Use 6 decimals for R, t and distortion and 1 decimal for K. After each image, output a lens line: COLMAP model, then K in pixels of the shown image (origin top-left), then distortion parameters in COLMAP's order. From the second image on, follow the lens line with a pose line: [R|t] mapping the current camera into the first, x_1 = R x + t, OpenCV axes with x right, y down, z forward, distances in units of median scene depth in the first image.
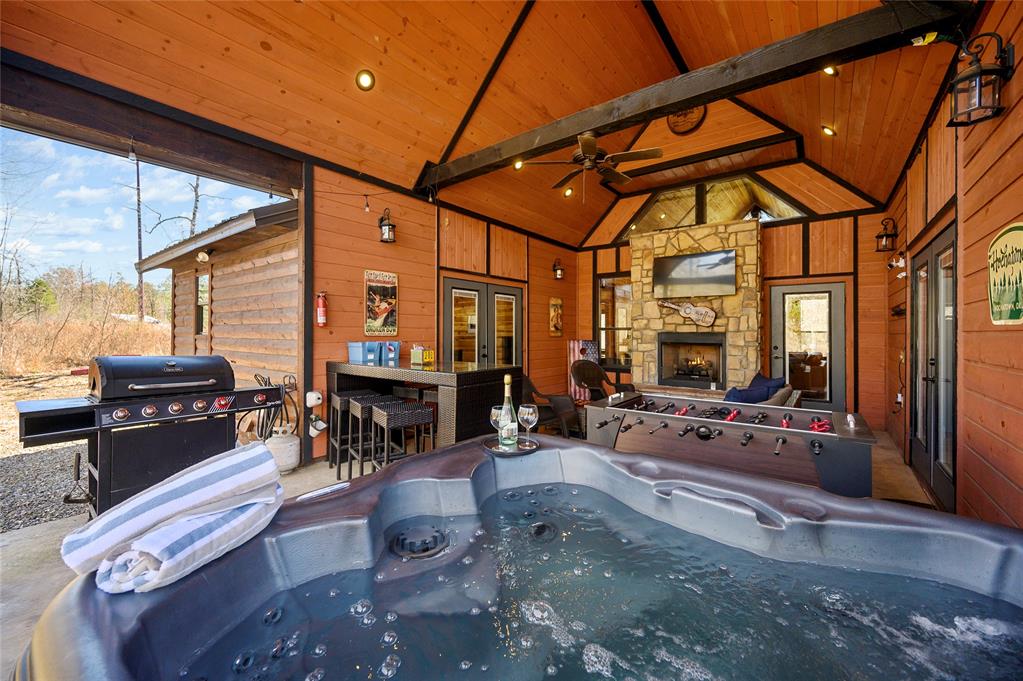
lens RADIAL K [[411.3, 0, 496.8], [0, 411.3, 332.7], [0, 0, 1]] dist [-0.004073, -0.000325]
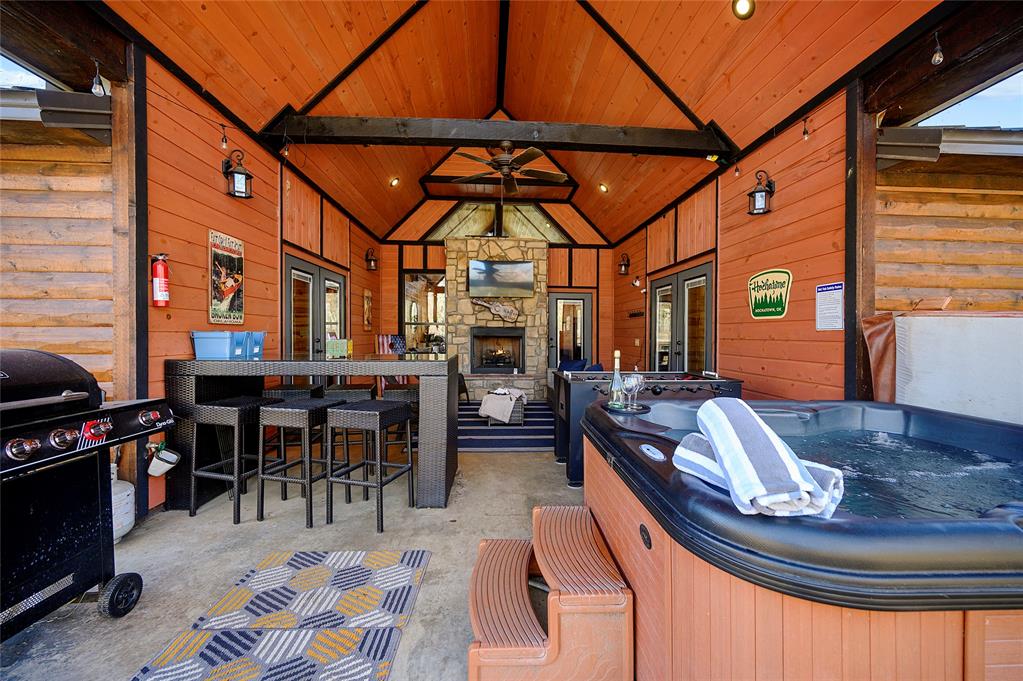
lens RADIAL K [[415.4, 0, 504.4], [0, 415.4, 335.6], [0, 0, 1]] dist [-0.002694, 0.000197]
pose [[0.744930, -0.000320, 0.667142, -0.353980], [-0.004694, 0.999973, 0.005721, 0.018983], [-0.667126, -0.007393, 0.744908, 0.111478]]
